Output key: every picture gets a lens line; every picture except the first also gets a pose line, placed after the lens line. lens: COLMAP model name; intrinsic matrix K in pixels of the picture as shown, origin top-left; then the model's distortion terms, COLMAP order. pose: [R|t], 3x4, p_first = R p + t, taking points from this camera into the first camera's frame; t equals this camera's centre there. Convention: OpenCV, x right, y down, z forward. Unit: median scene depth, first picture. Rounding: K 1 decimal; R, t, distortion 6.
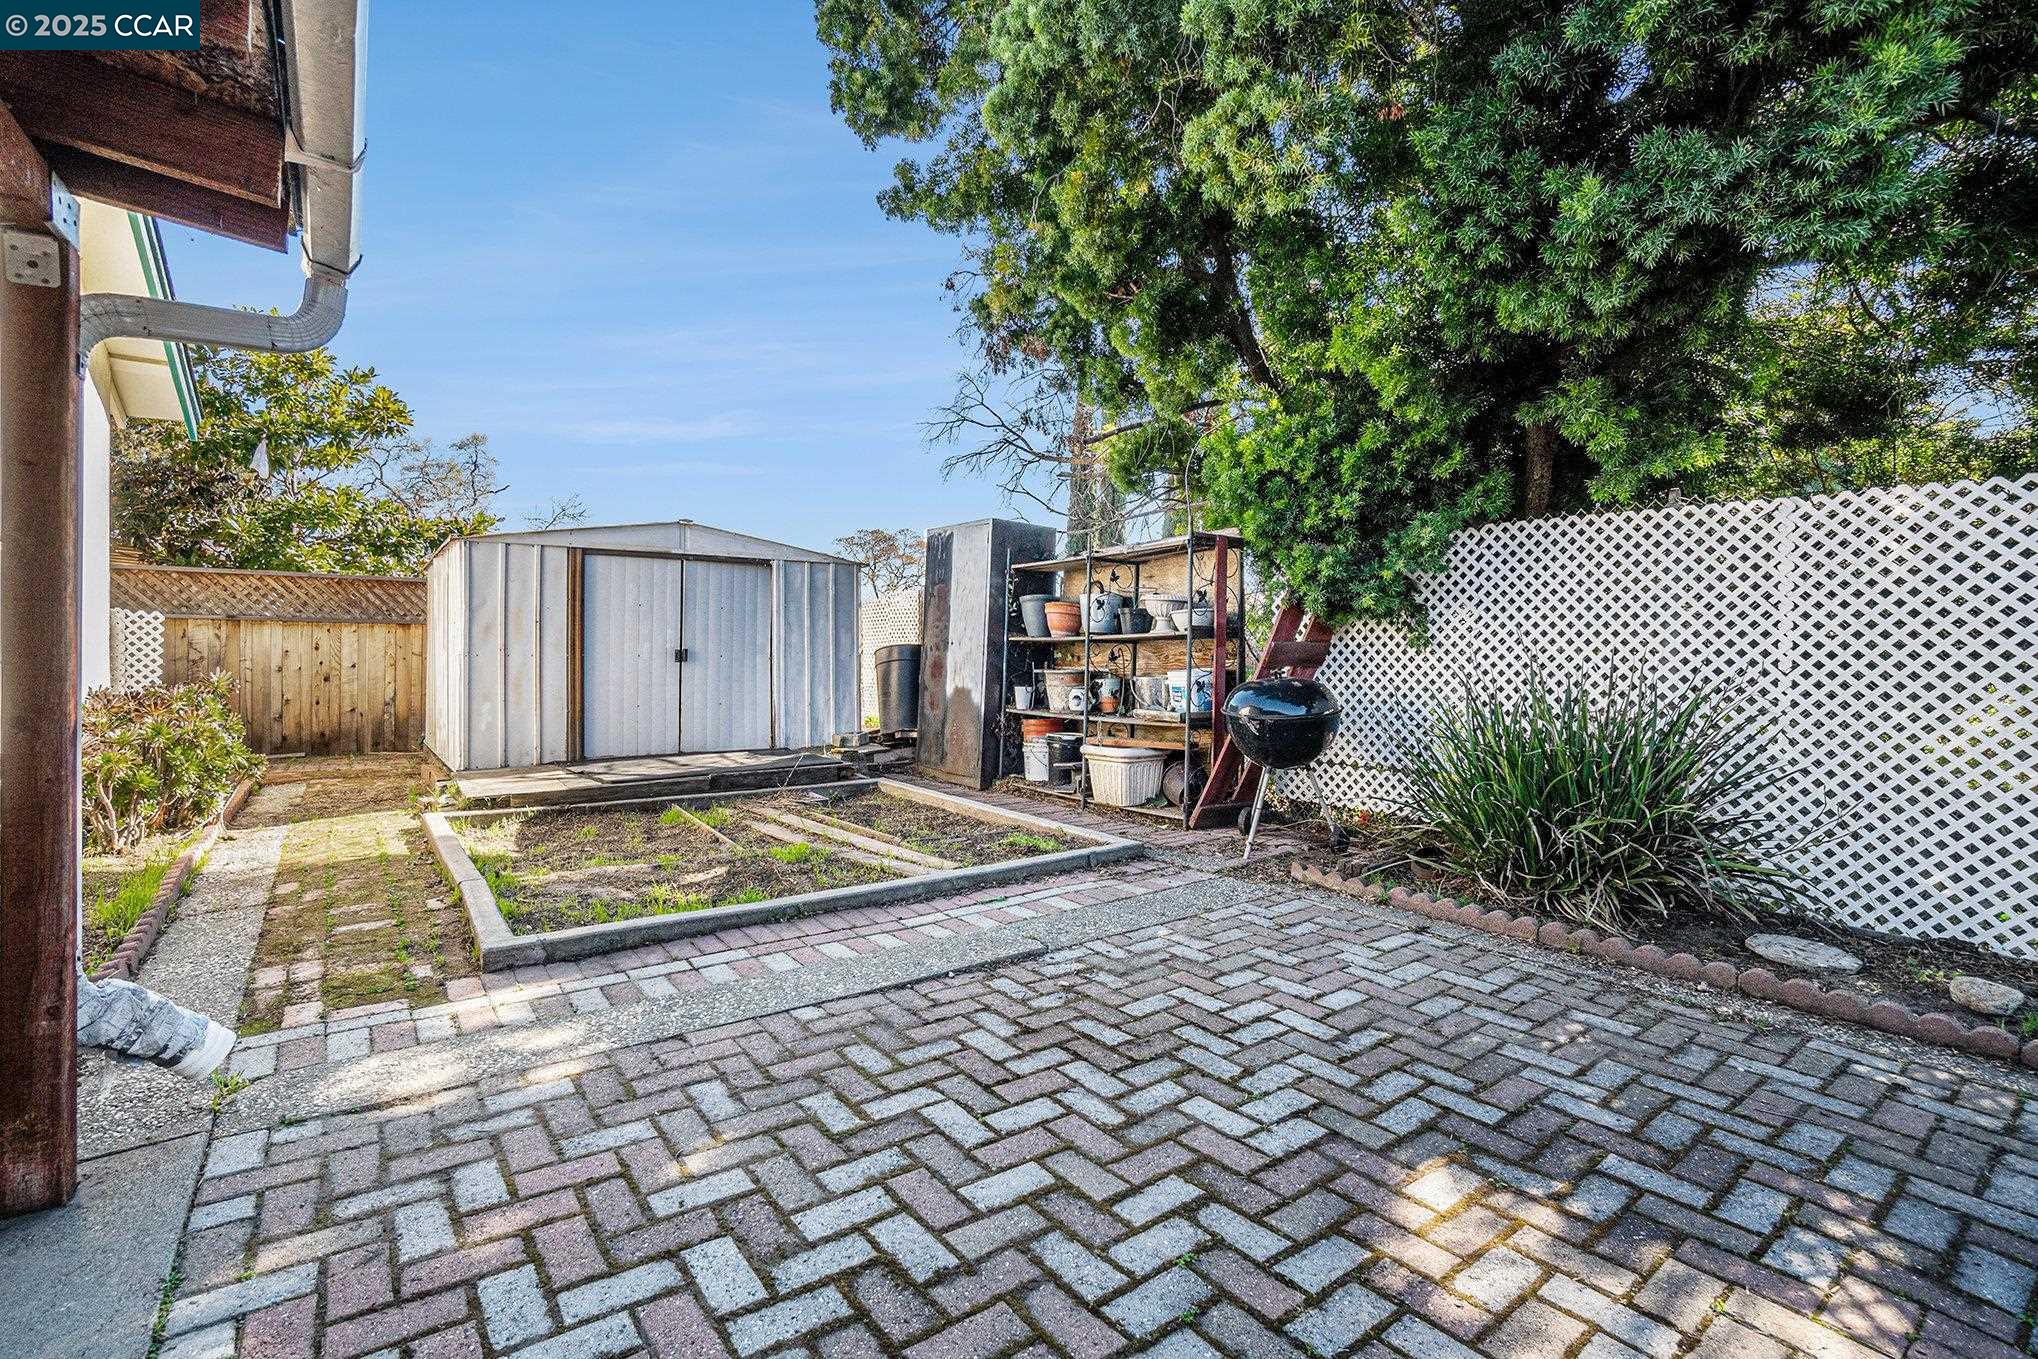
lens RADIAL K [[888.3, 0, 1021.7], [0, 888.3, 660.6], [0, 0, 1]] dist [0.000964, 0.000511]
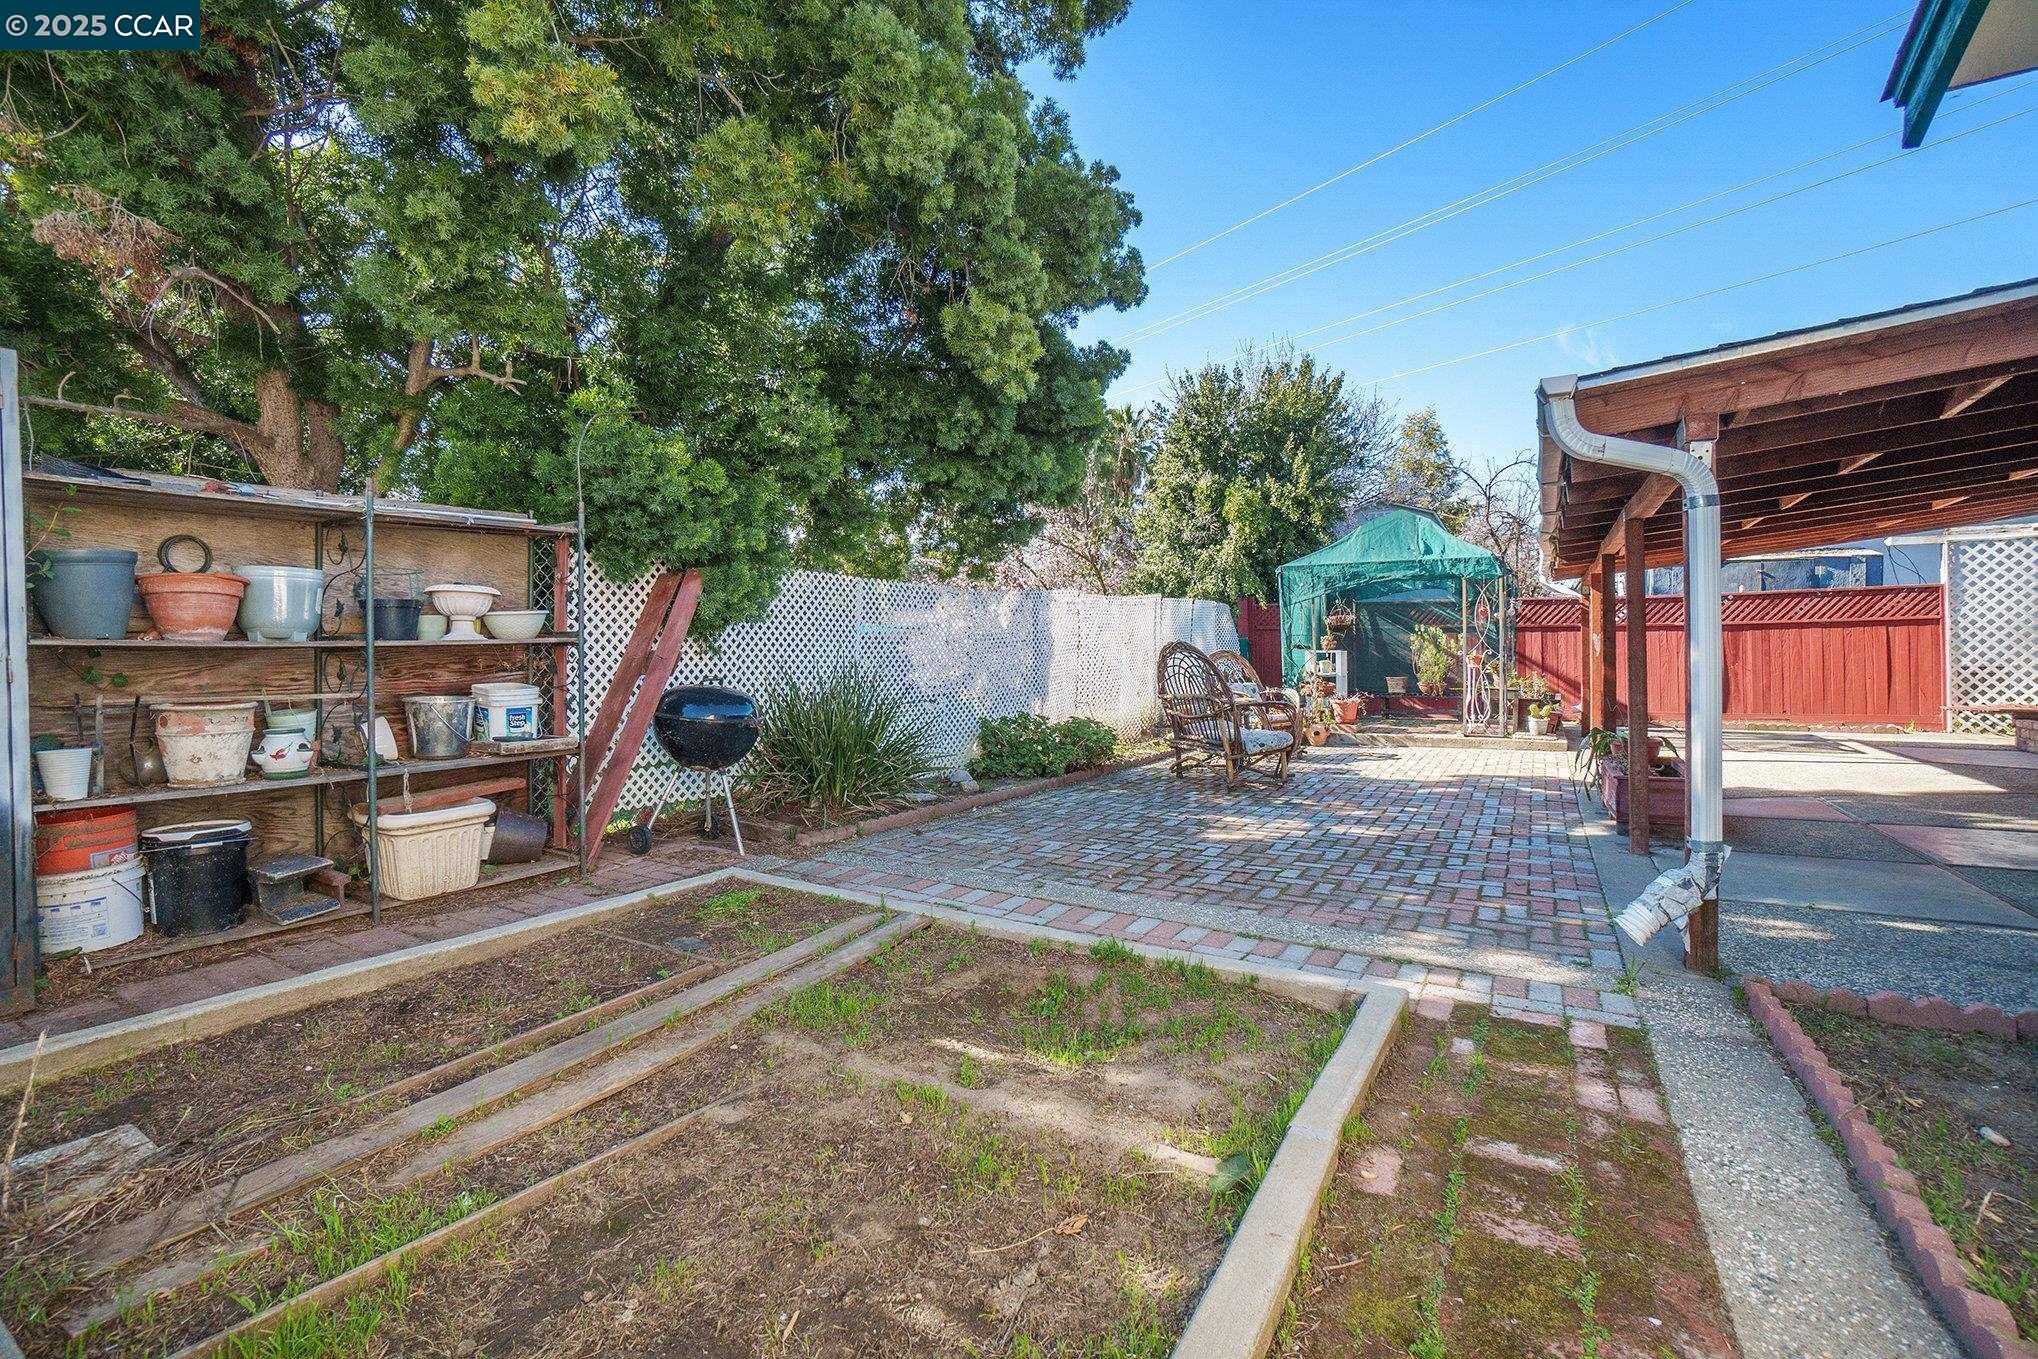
lens RADIAL K [[888.3, 0, 1021.7], [0, 888.3, 660.6], [0, 0, 1]] dist [0.000964, 0.000511]
pose [[-0.376518, -0.011748, 0.926335, -0.791243], [0.000051, 0.999919, 0.012702, -0.014977], [-0.926409, 0.004829, -0.376487, 1.042502]]
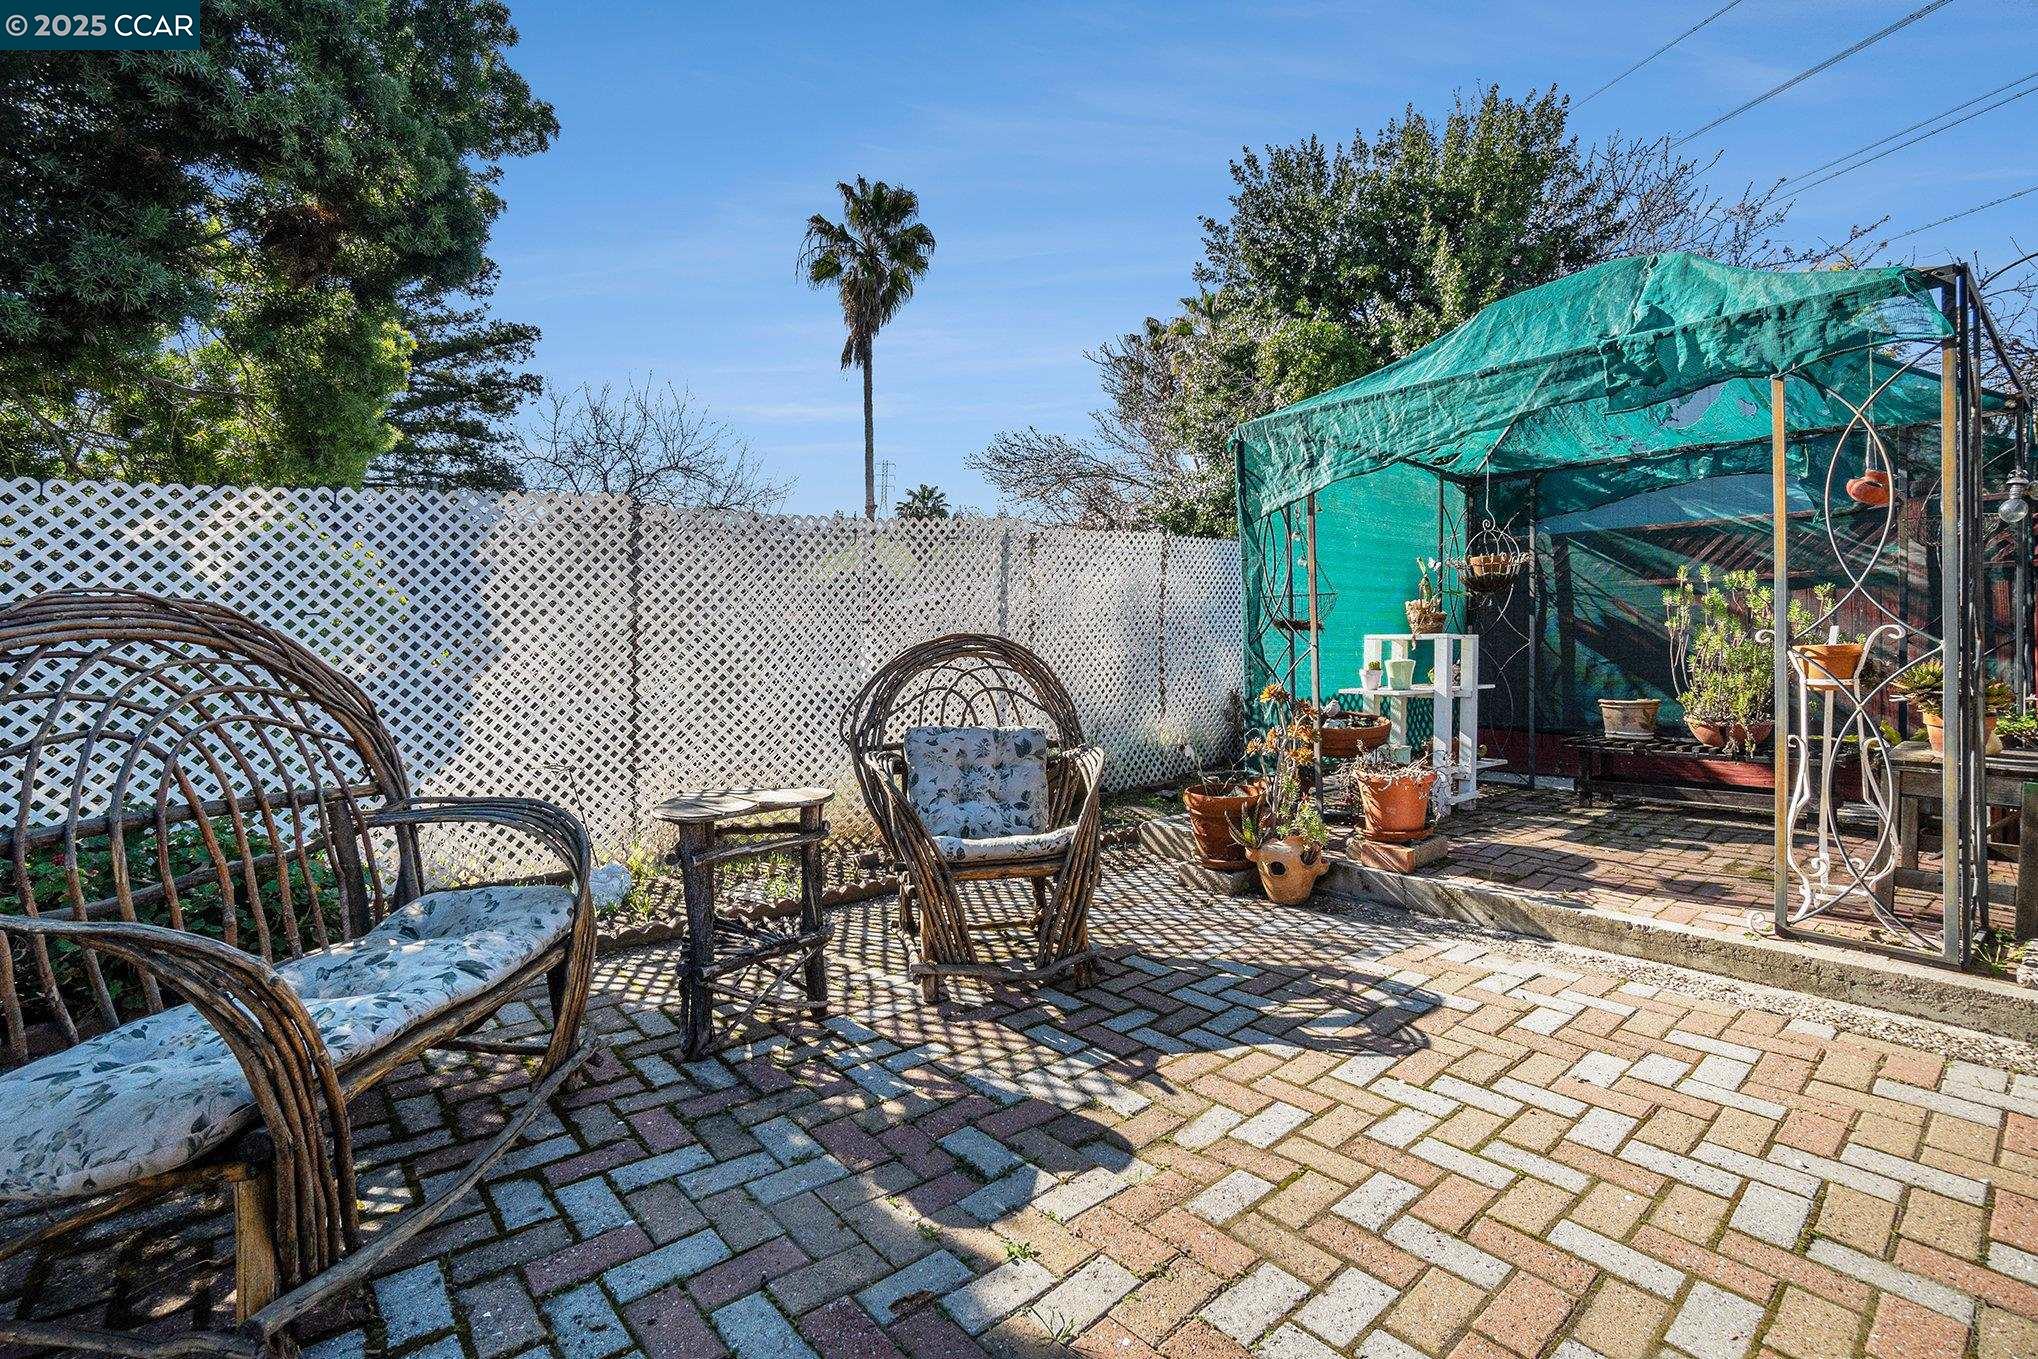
lens RADIAL K [[888.3, 0, 1021.7], [0, 888.3, 660.6], [0, 0, 1]] dist [0.000964, 0.000511]
pose [[-0.075942, -0.018106, 0.996948, -0.649300], [0.000351, 0.999835, 0.018186, -0.012903], [-0.997112, 0.001731, -0.075923, 0.871176]]
